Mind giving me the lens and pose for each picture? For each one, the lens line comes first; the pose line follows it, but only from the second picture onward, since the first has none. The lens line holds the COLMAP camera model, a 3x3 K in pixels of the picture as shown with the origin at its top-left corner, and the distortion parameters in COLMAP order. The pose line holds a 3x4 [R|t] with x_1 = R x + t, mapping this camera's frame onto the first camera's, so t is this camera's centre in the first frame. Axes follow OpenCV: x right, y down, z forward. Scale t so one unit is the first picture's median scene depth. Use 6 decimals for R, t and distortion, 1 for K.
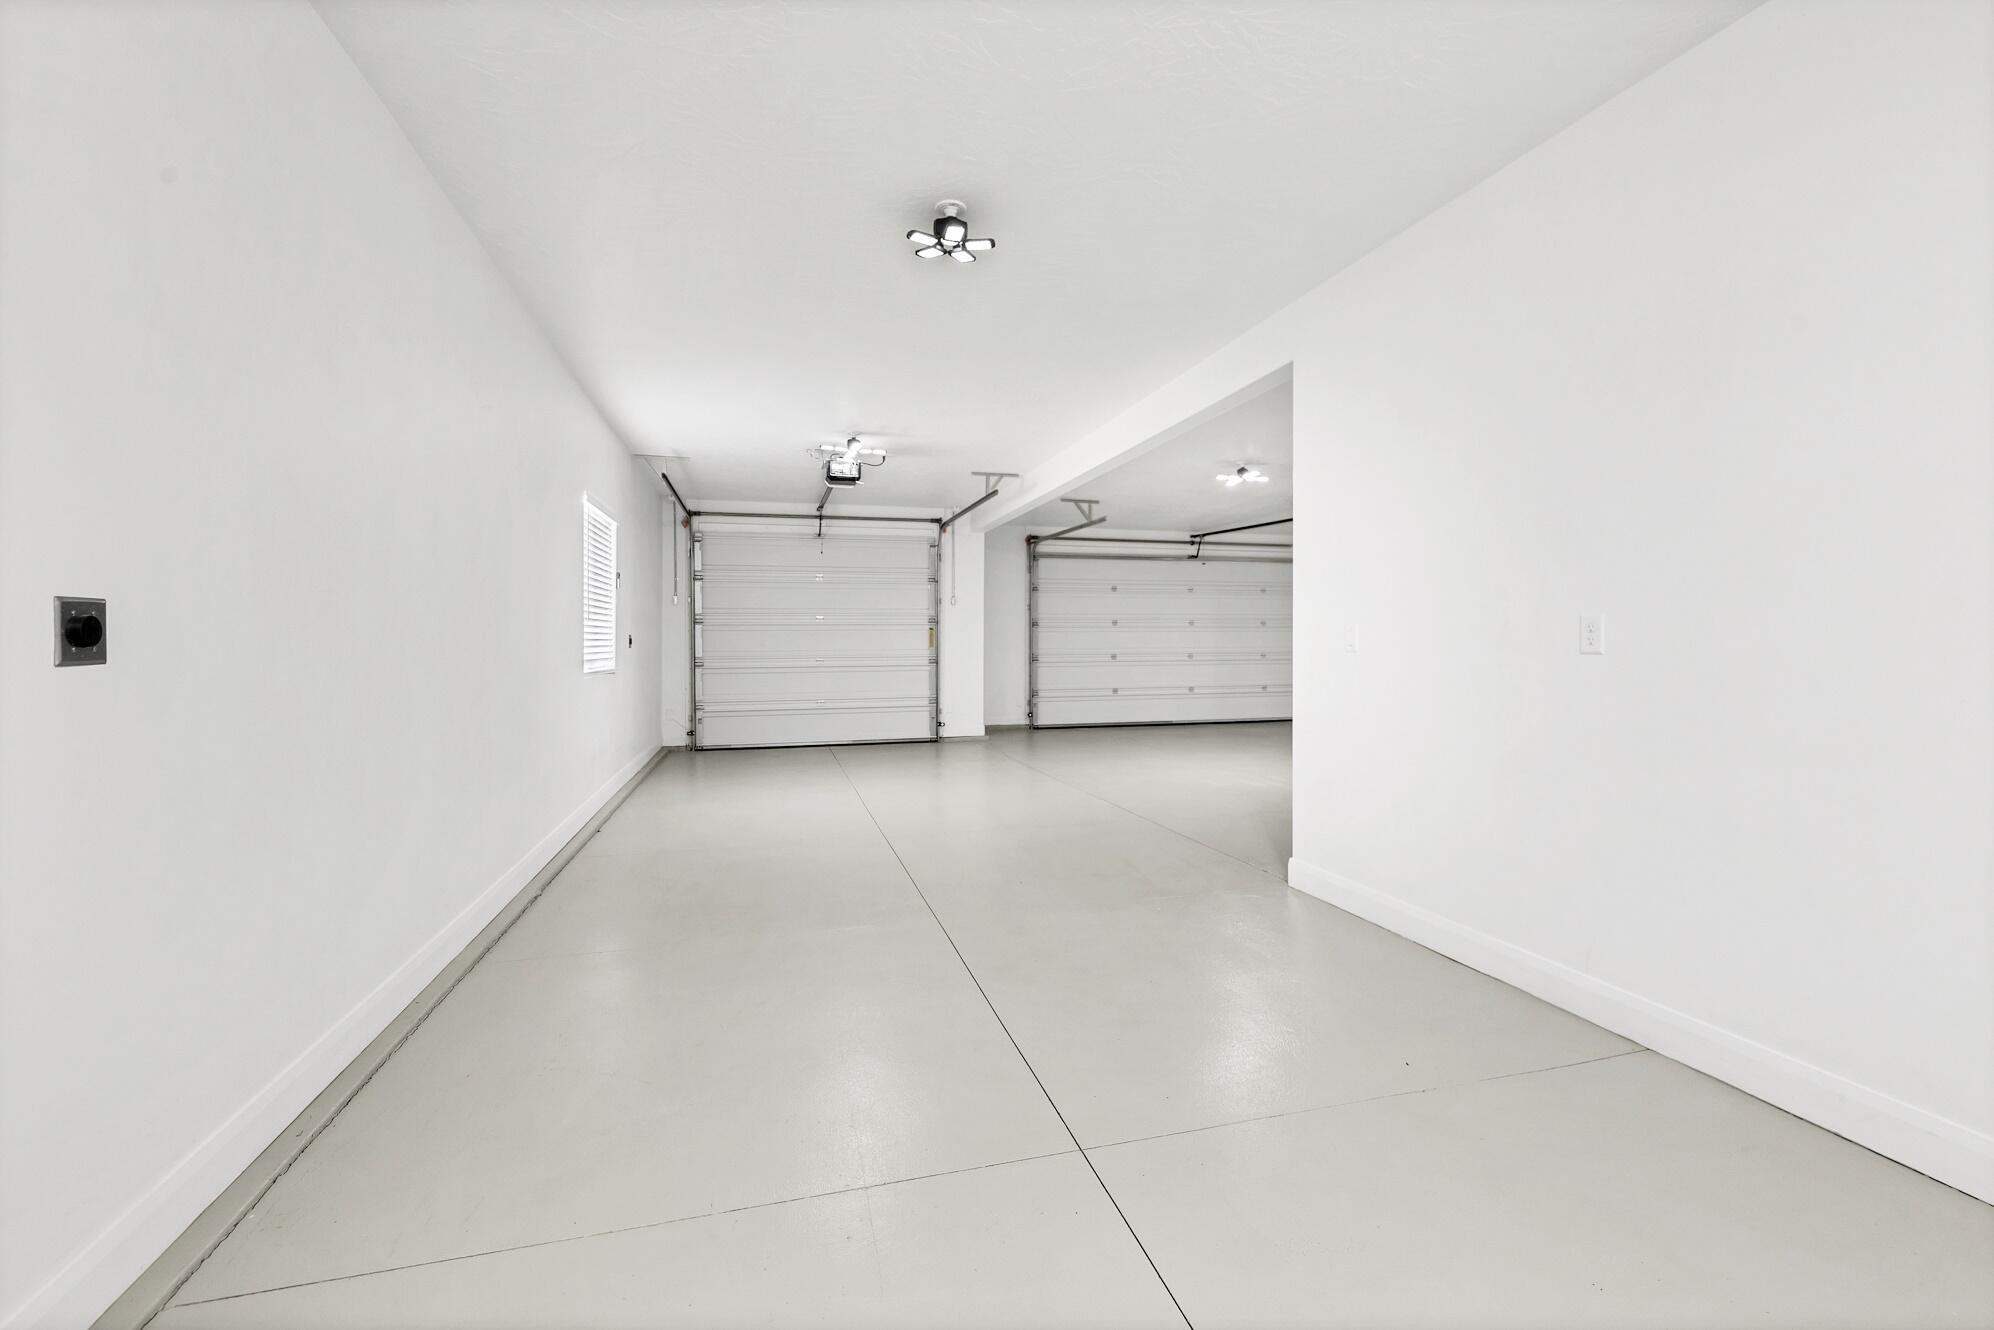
lens RADIAL K [[884.5, 0, 971.8], [0, 884.5, 642.4], [0, 0, 1]] dist [0.000651, -0.000072]
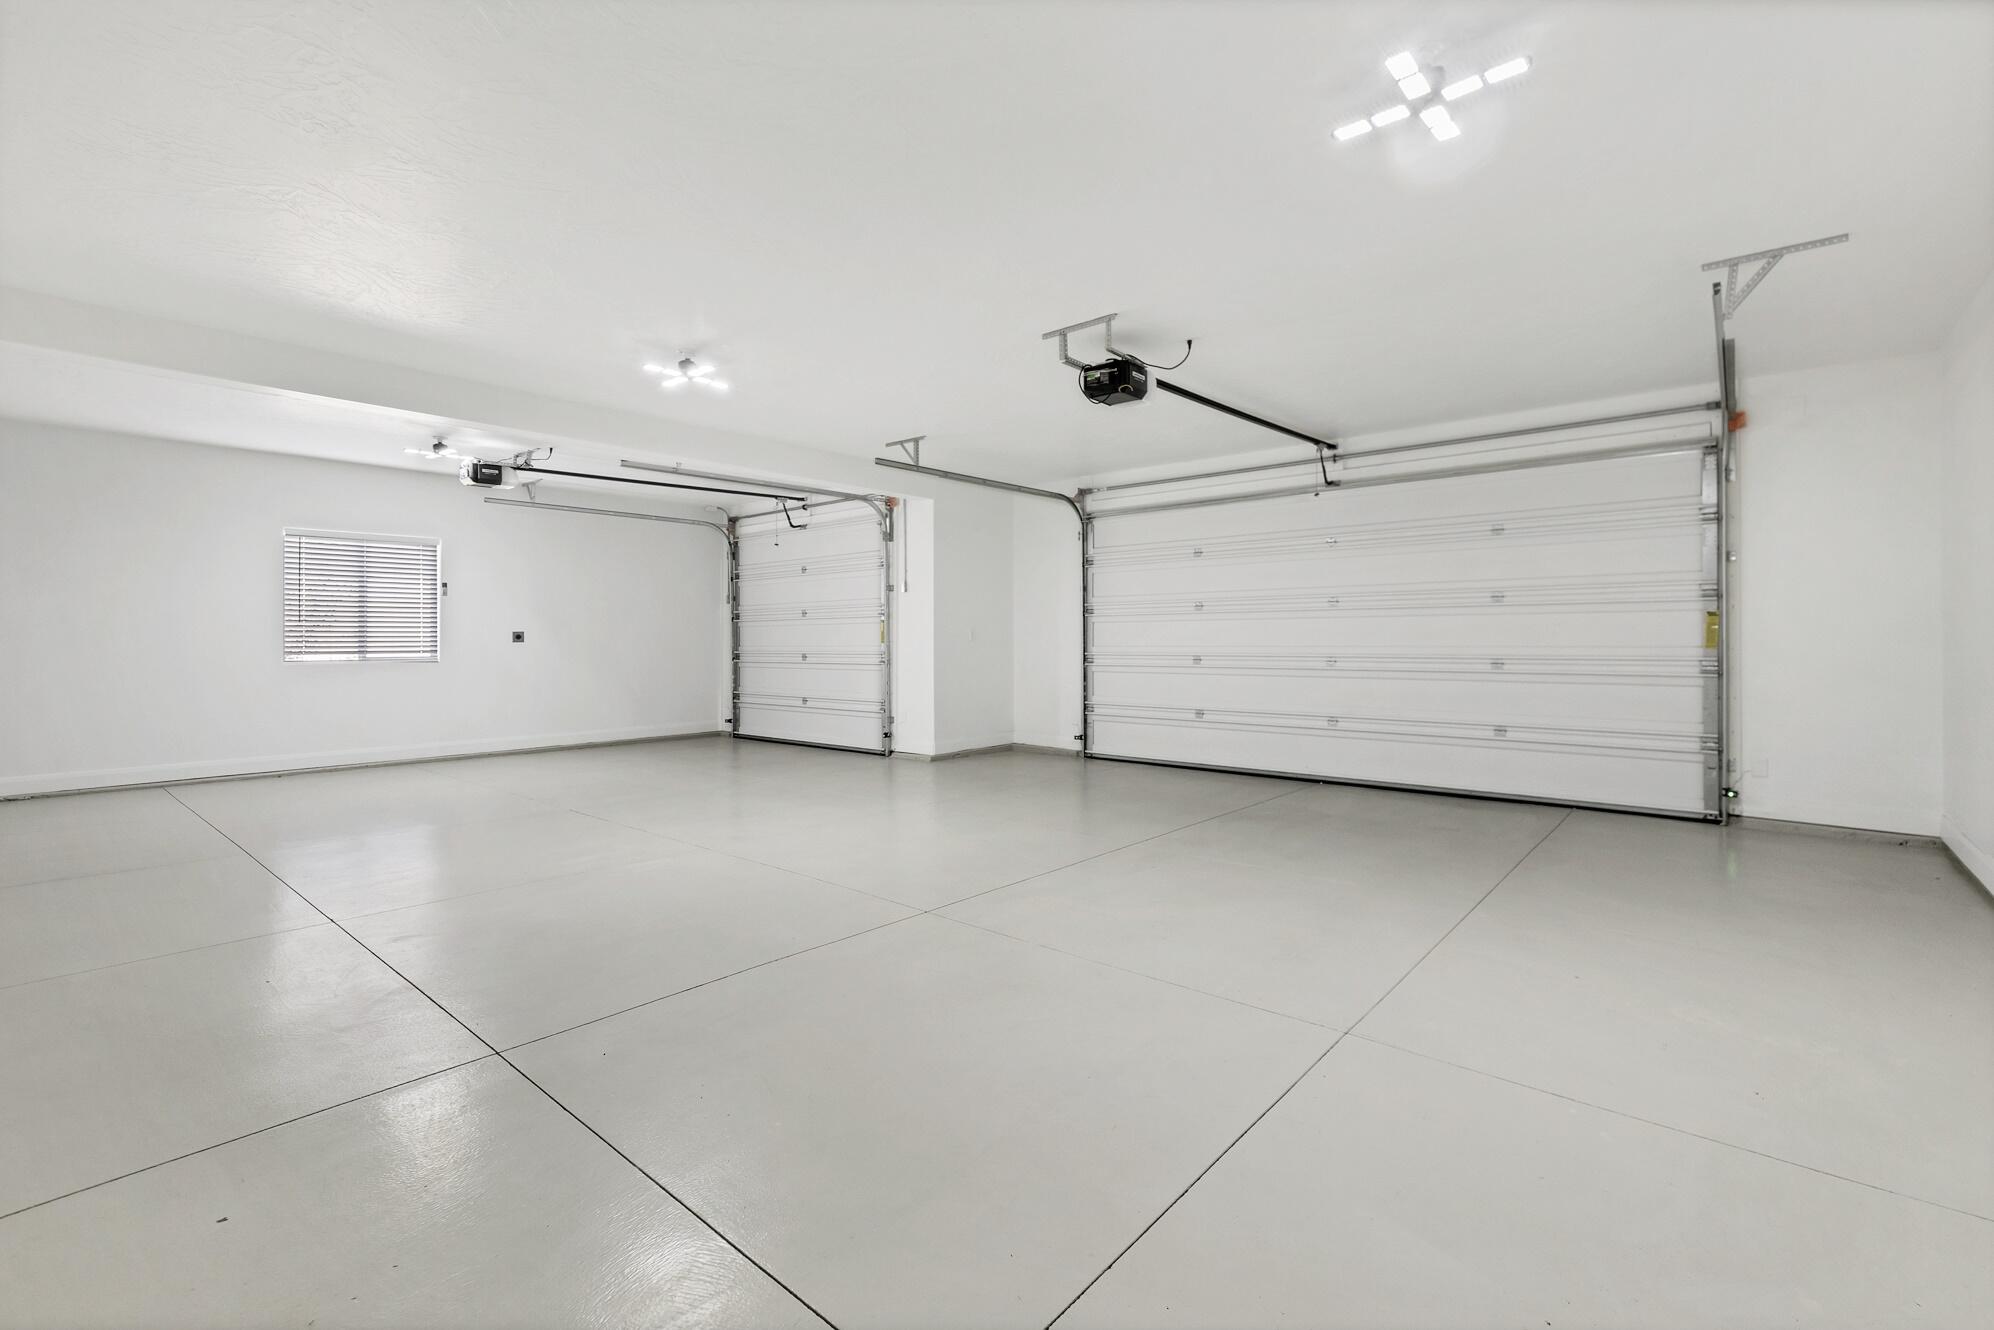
lens RADIAL K [[884.5, 0, 971.8], [0, 884.5, 642.4], [0, 0, 1]] dist [0.000651, -0.000072]
pose [[0.545693, -0.003053, -0.837979, 0.707090], [-0.000879, 0.999991, -0.004216, 0.007910], [0.837984, 0.003037, 0.545686, 0.605543]]
